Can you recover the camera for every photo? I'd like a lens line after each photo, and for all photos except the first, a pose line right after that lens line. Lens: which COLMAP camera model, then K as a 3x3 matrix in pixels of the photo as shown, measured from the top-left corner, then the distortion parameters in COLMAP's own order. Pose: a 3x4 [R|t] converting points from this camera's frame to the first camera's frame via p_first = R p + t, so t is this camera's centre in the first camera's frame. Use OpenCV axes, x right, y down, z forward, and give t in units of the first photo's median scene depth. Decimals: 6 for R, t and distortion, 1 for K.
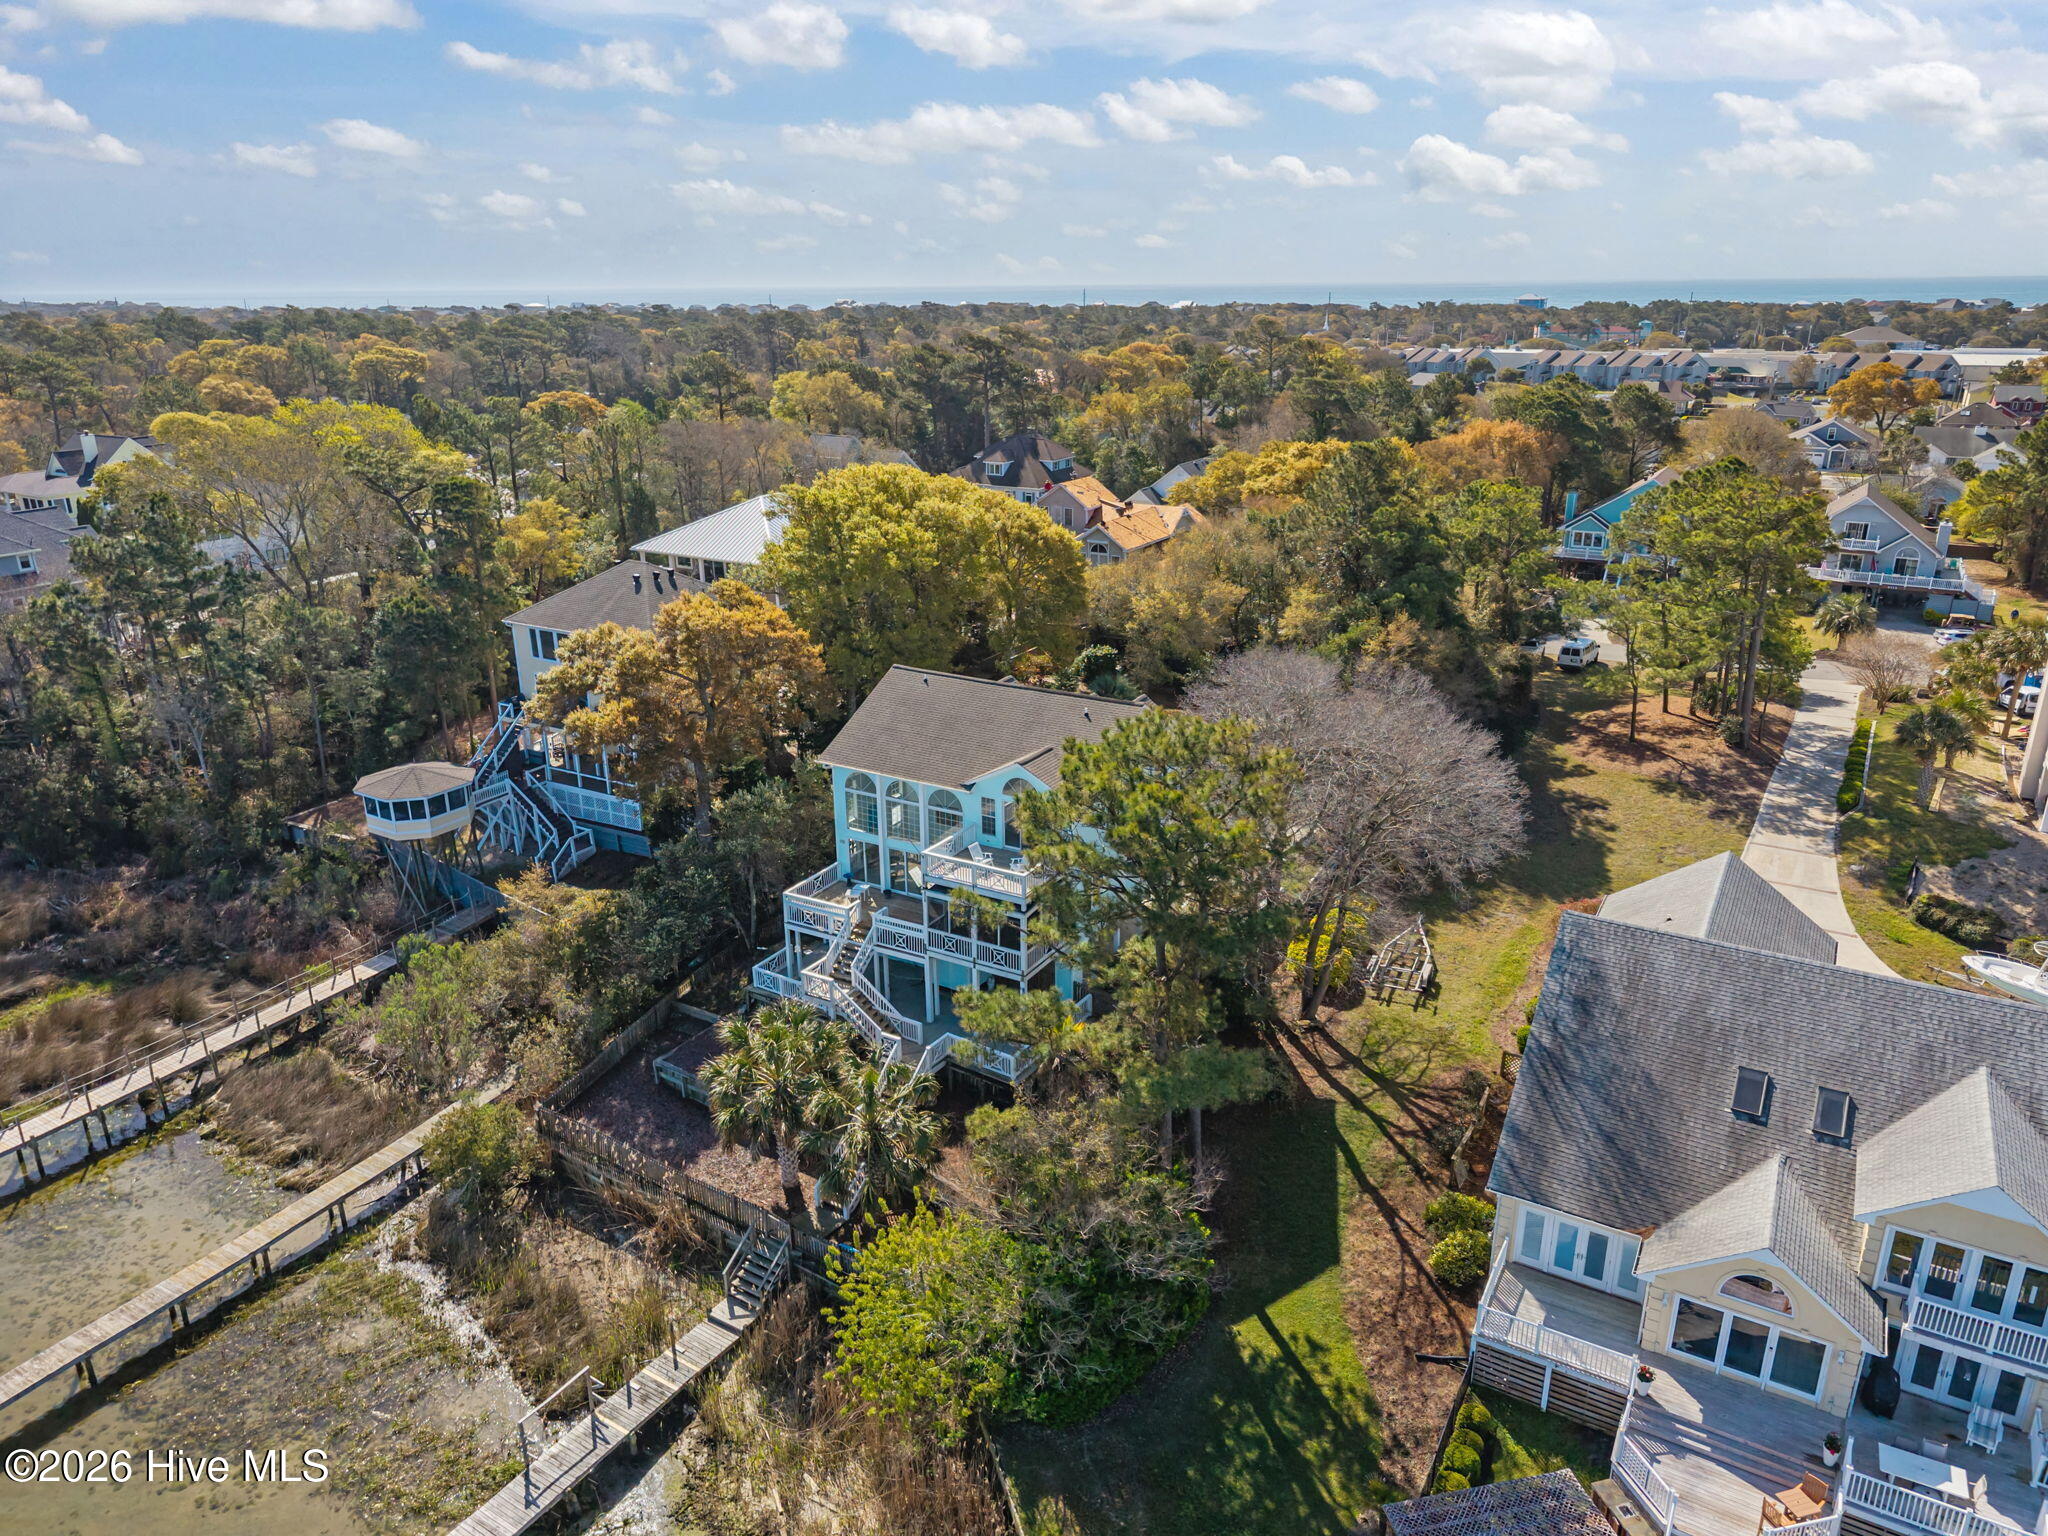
lens RADIAL K [[1365.9, 0, 1032.7], [0, 1365.9, 795.6], [0, 0, 1]] dist [0.005129, 0.000185]
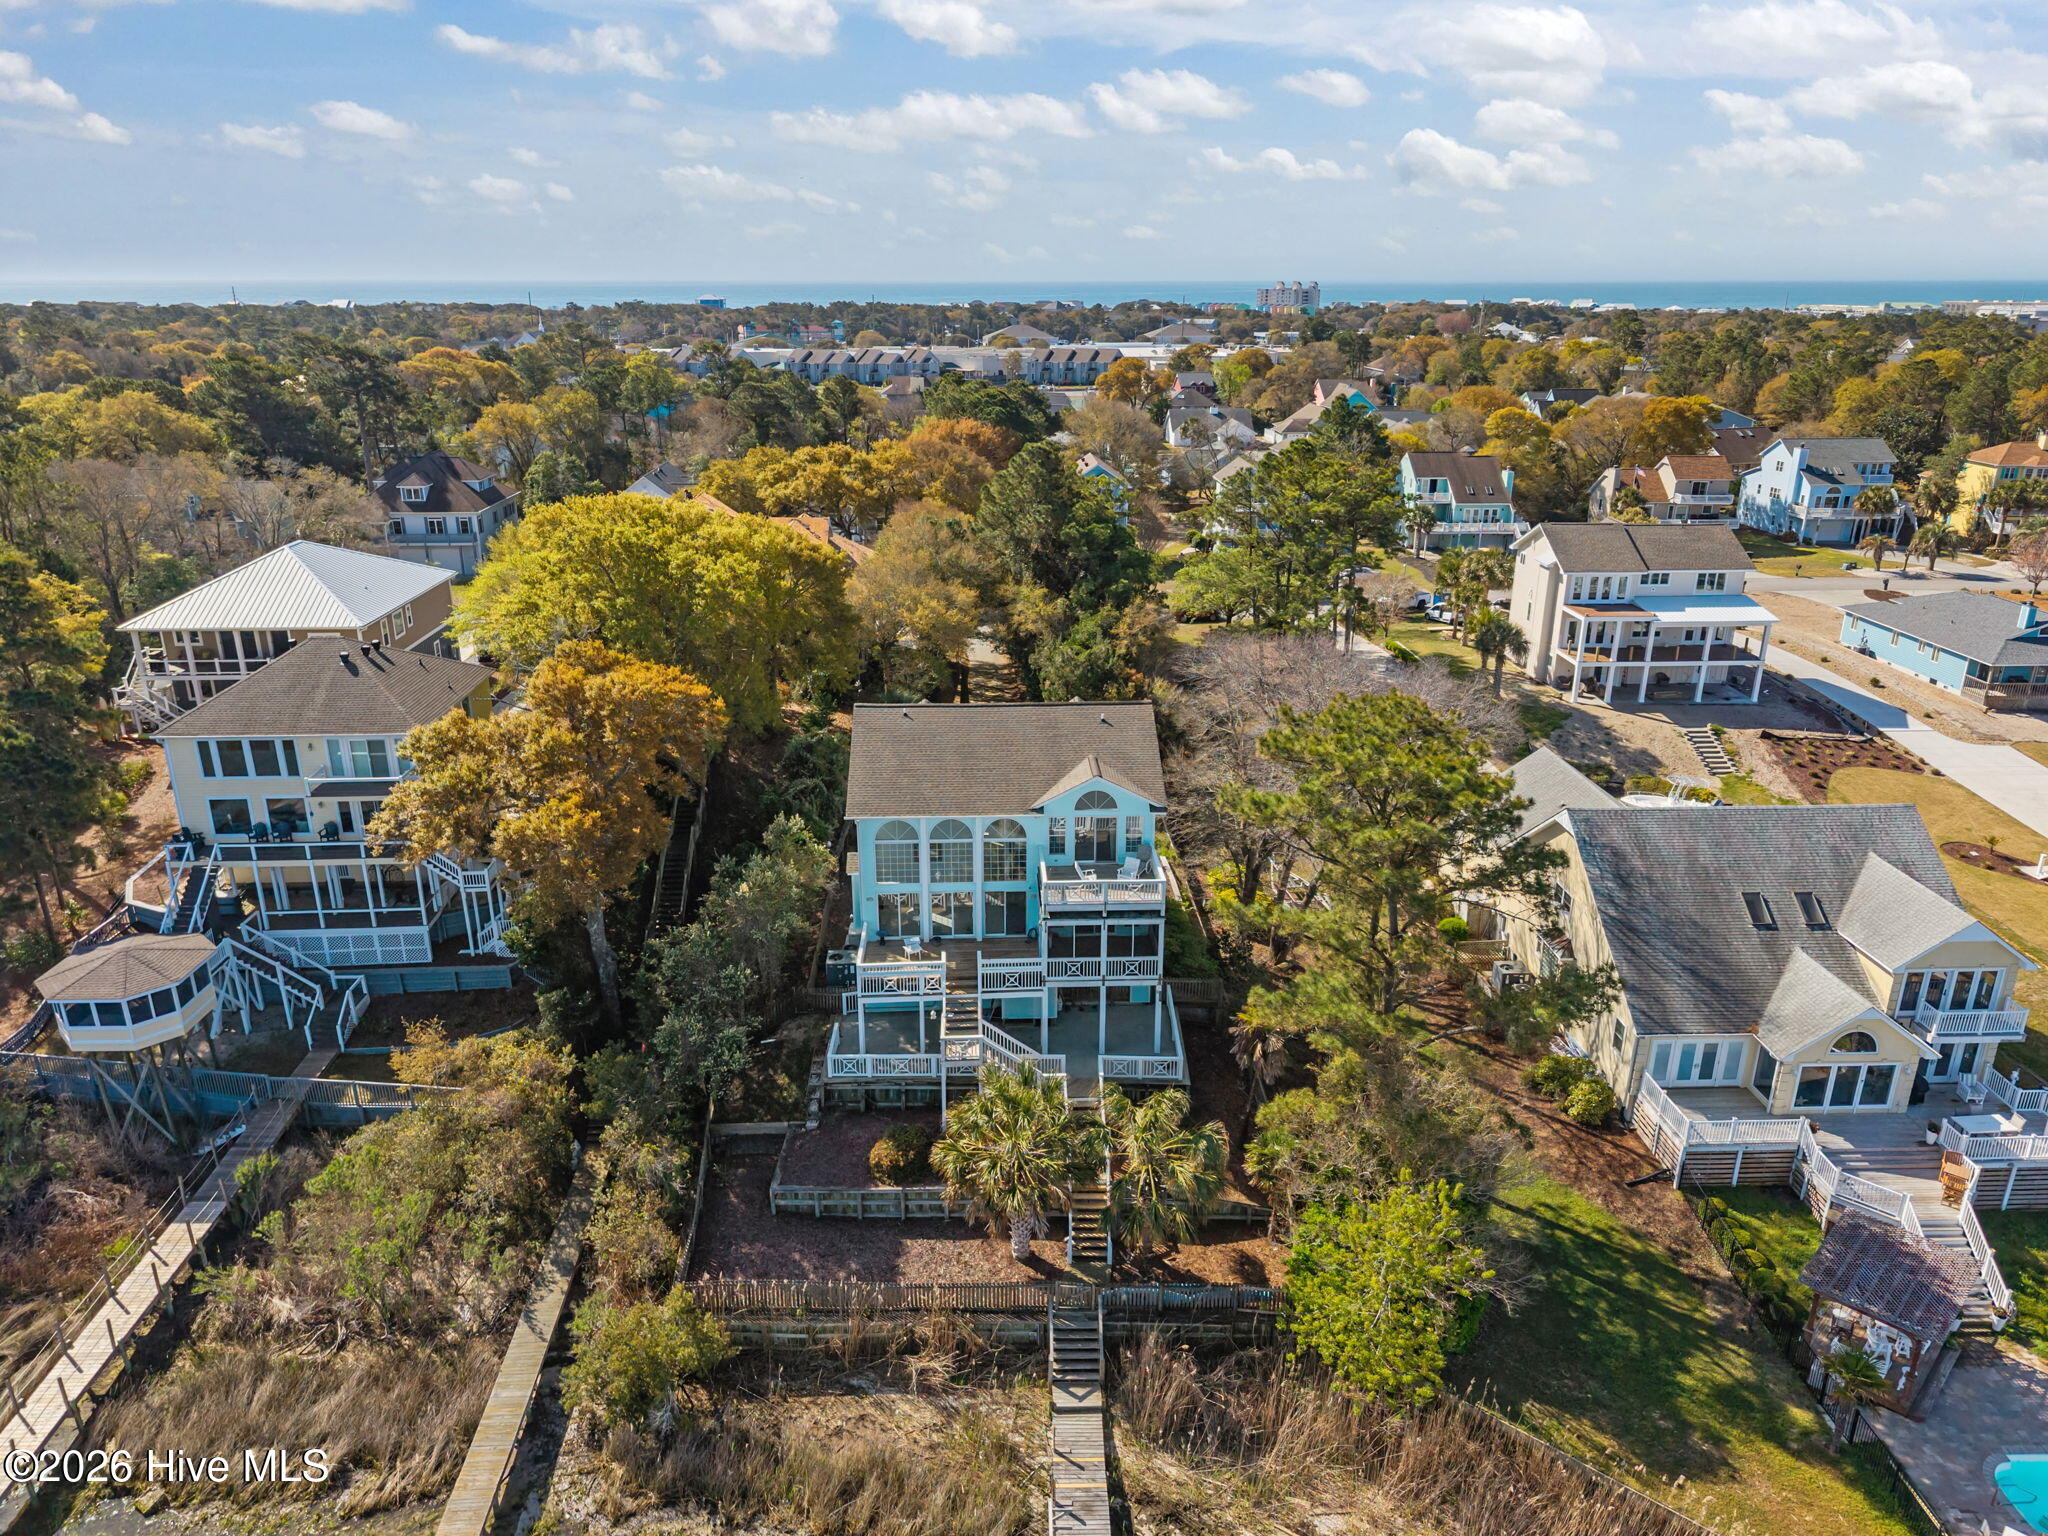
lens RADIAL K [[1382.3, 0, 1024.0], [0, 1382.3, 768.0], [0, 0, 1]] dist [0.007153, -0.002713]
pose [[0.839774, -0.173485, 0.514473, -0.594562], [0.182964, 0.982576, 0.032682, -0.075114], [-0.511179, 0.066685, 0.856884, 0.154078]]
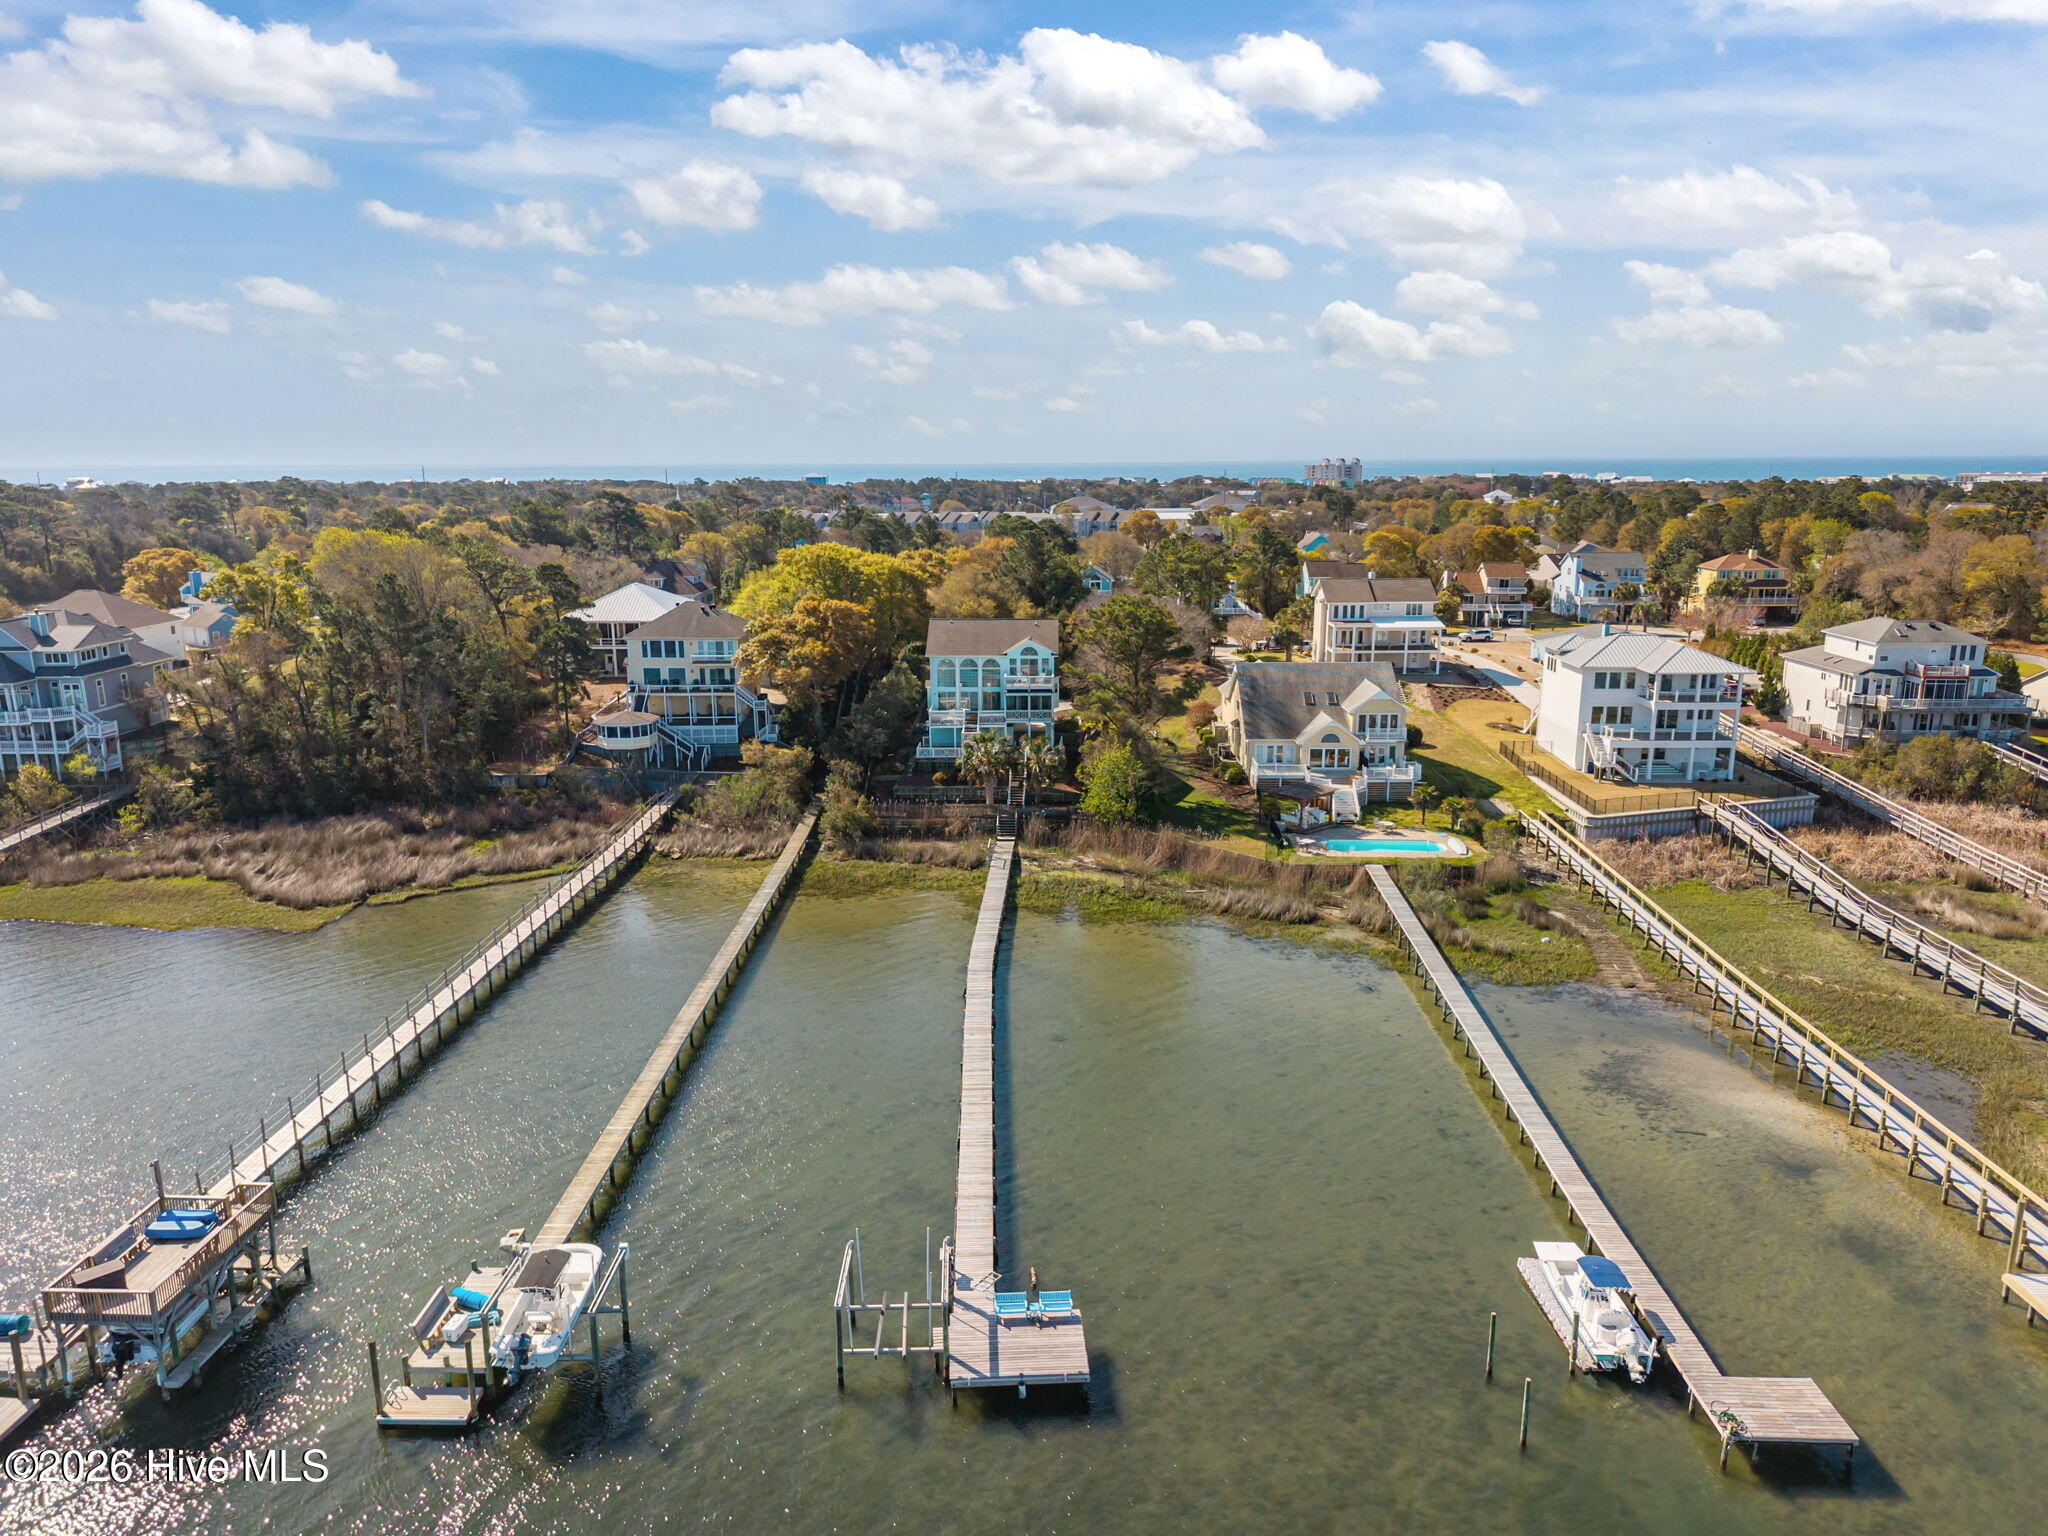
lens RADIAL K [[1364.4, 0, 1022.6], [0, 1364.4, 769.3], [0, 0, 1]] dist [0.034119, -0.038015]
pose [[0.869606, -0.105637, 0.482312, -1.257053], [0.170785, 0.980901, -0.093085, 0.441928], [-0.463268, 0.163319, 0.871040, -1.119316]]
